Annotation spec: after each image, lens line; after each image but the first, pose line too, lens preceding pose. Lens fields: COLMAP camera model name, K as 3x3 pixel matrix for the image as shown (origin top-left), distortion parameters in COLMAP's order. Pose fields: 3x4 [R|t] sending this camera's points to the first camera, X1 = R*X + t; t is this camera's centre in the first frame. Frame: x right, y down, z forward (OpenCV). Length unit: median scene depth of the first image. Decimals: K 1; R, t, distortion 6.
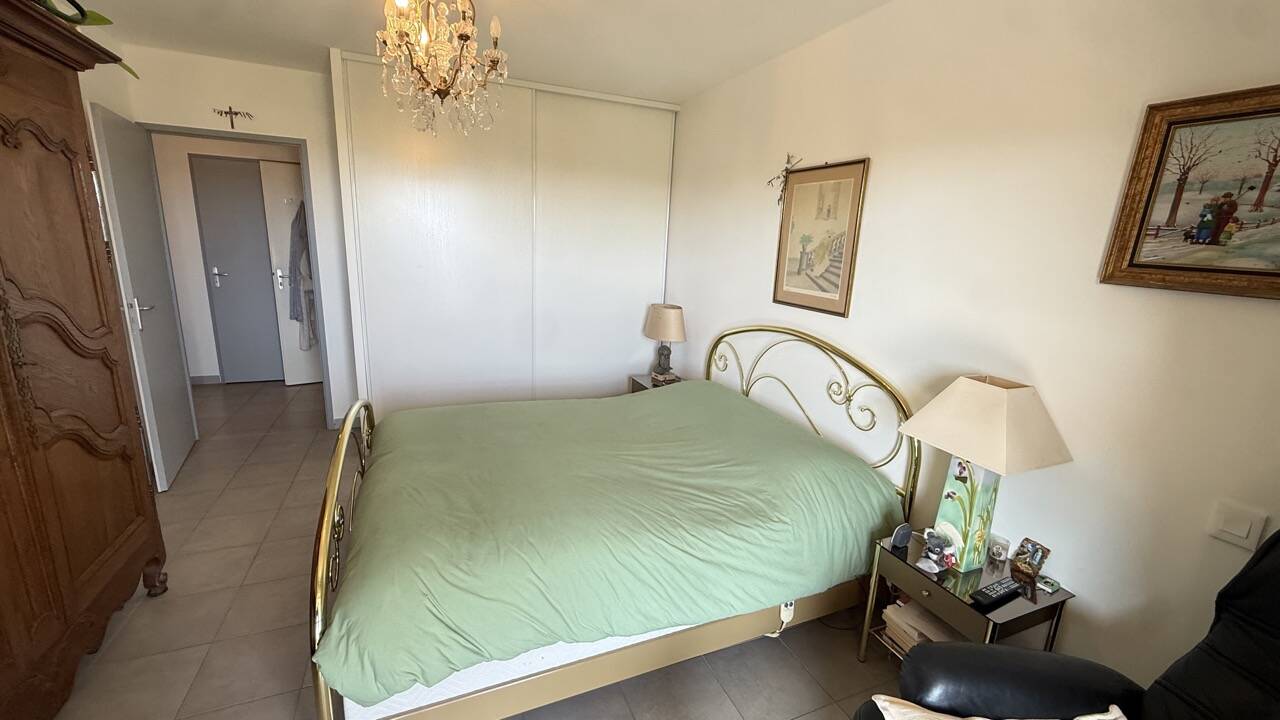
lens RADIAL K [[508.7, 0, 637.8], [0, 508.7, 360.3], [0, 0, 1]] dist [0.009729, -0.000036]
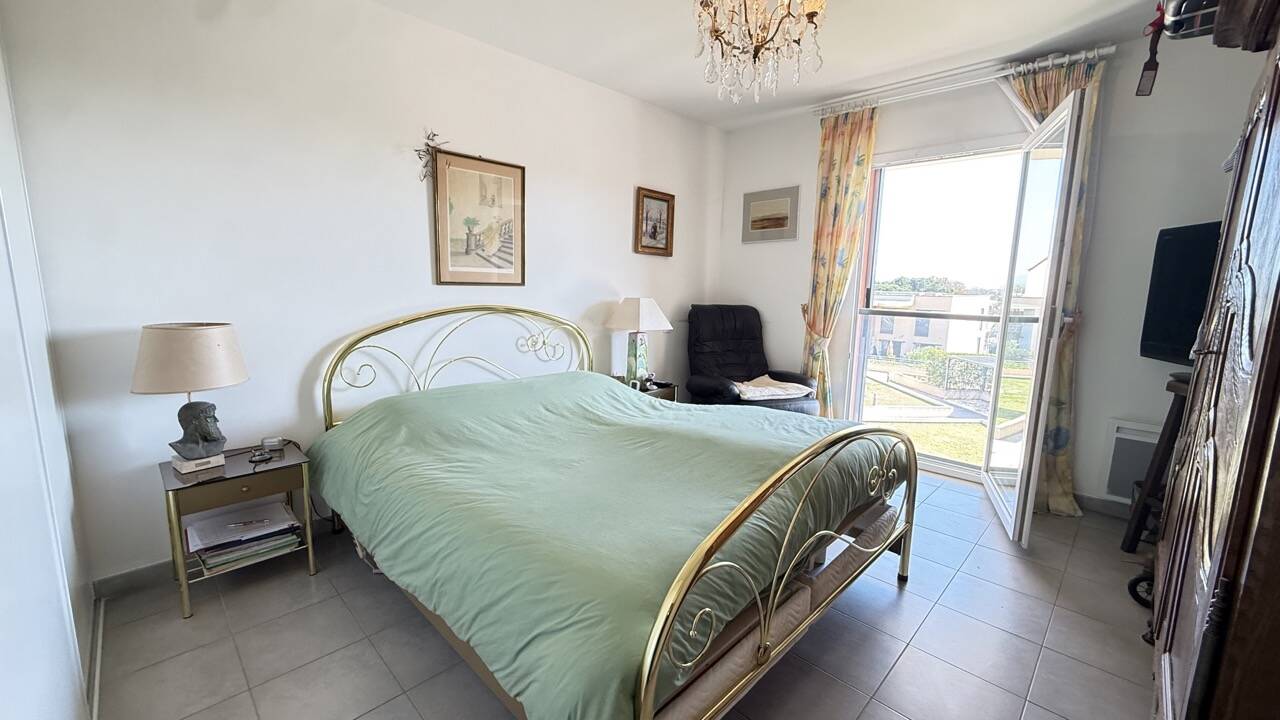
lens RADIAL K [[508.7, 0, 634.4], [0, 508.7, 354.1], [0, 0, 1]] dist [0.009729, -0.000036]
pose [[-0.370877, -0.201433, 0.906573, -0.879732], [0.164105, 0.946616, 0.277465, -0.224990], [-0.914068, 0.251679, -0.318022, 1.149983]]
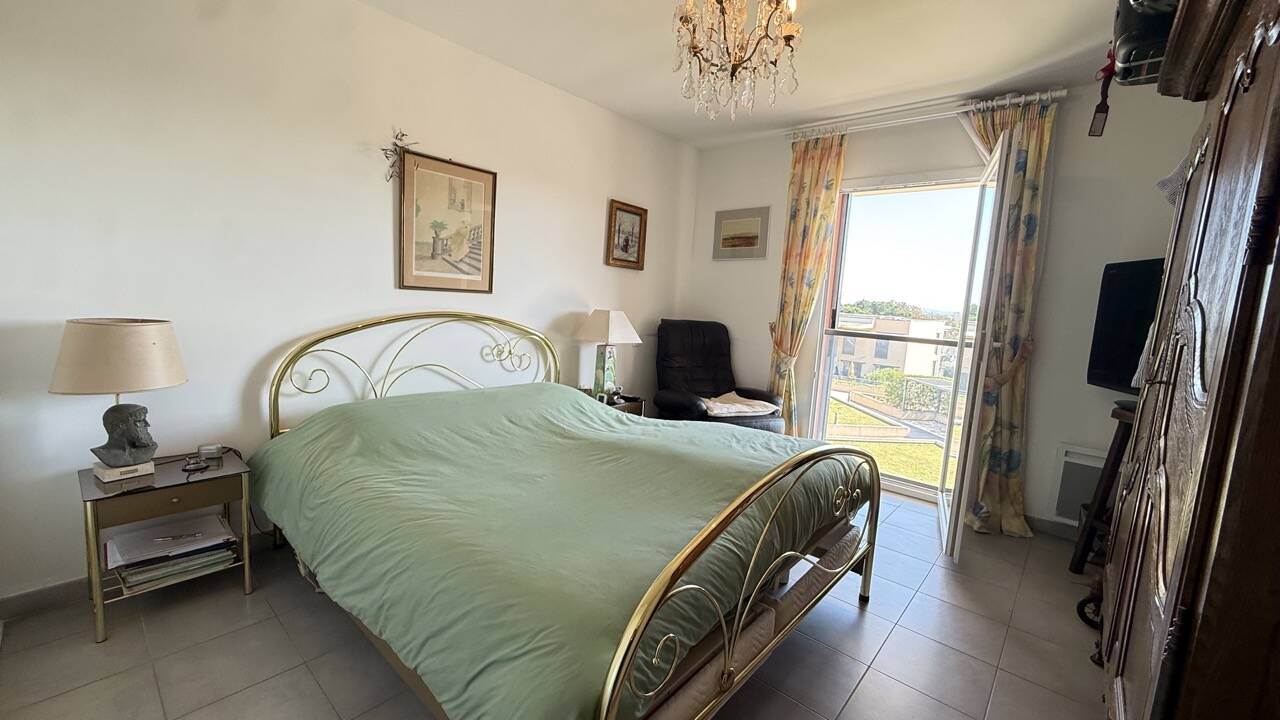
lens RADIAL K [[508.7, 0, 635.8], [0, 508.7, 356.8], [0, 0, 1]] dist [0.009729, -0.000036]
pose [[-0.424207, -0.195453, 0.884221, -0.869067], [0.116485, 0.956540, 0.267323, -0.222266], [-0.898042, 0.216399, -0.383003, 1.147447]]
